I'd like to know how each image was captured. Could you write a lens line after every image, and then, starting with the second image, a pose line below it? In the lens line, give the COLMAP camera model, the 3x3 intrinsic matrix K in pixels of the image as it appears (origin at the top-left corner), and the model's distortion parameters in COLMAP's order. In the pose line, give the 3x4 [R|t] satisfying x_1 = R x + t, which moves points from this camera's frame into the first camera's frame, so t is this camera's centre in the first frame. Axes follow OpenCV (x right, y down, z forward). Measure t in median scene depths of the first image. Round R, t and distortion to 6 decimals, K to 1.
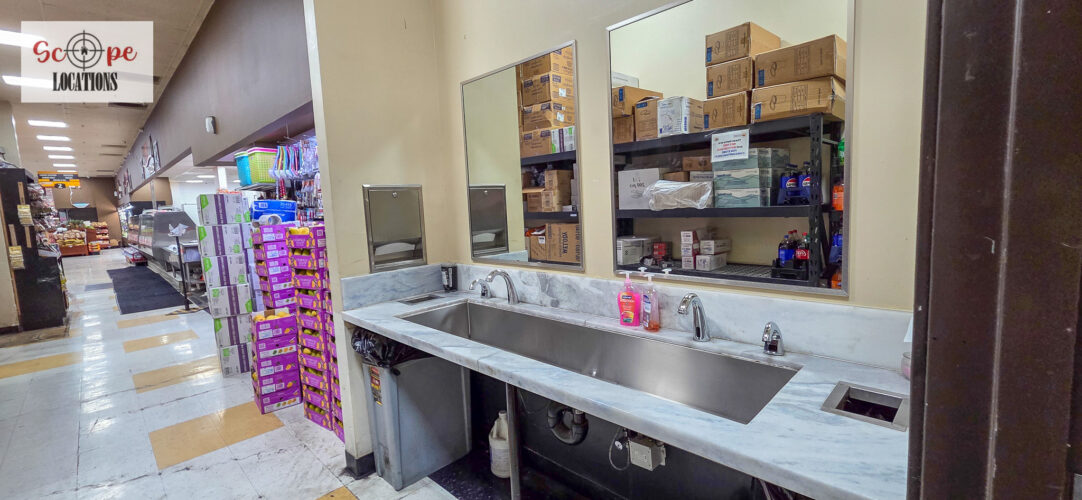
lens RADIAL K [[412.9, 0, 509.3], [0, 412.9, 245.7], [0, 0, 1]] dist [0.000049, 0.000026]
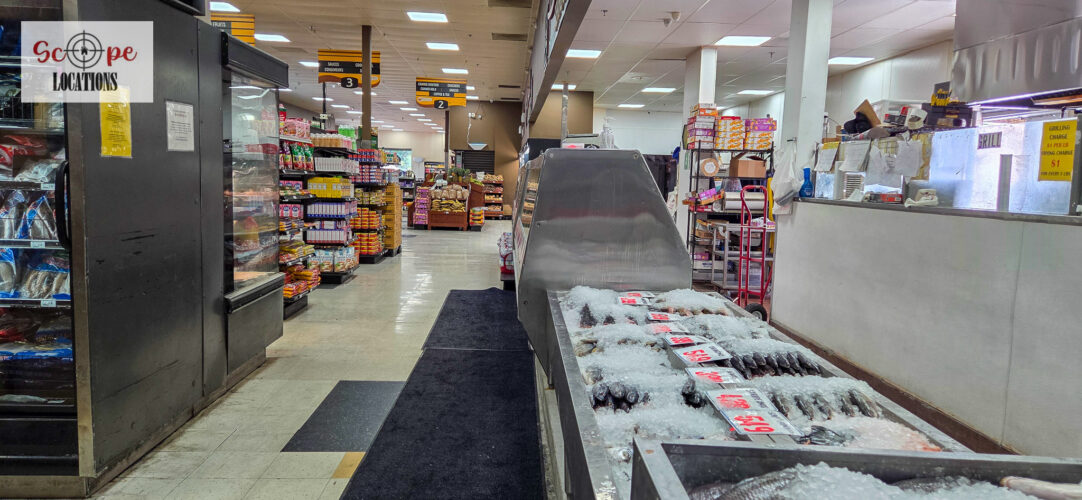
lens RADIAL K [[704.8, 0, 541.0], [0, 704.8, 250.0], [0, 0, 1]] dist [0.088035, -0.081092]
pose [[0.732111, 0.139011, -0.666850, -1.314899], [-0.134637, 0.989173, 0.058390, -0.099598], [0.667747, 0.047035, 0.742901, 1.577629]]
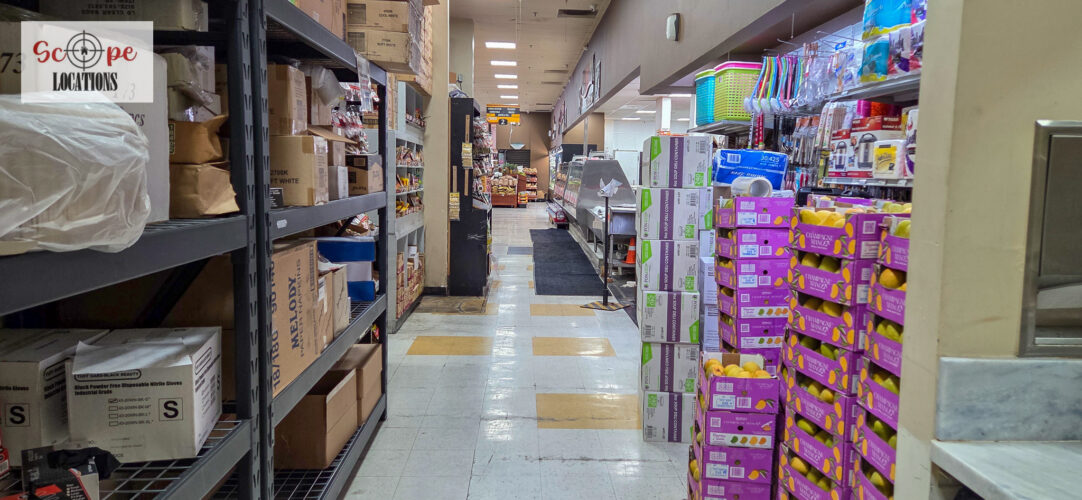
lens RADIAL K [[704.8, 0, 541.0], [0, 704.8, 250.0], [0, 0, 1]] dist [0.088035, -0.081092]
pose [[0.717679, 0.139968, -0.682162, -0.068613], [-0.123716, 0.989636, 0.072900, -0.007530], [0.685296, 0.032076, 0.727558, 0.069909]]
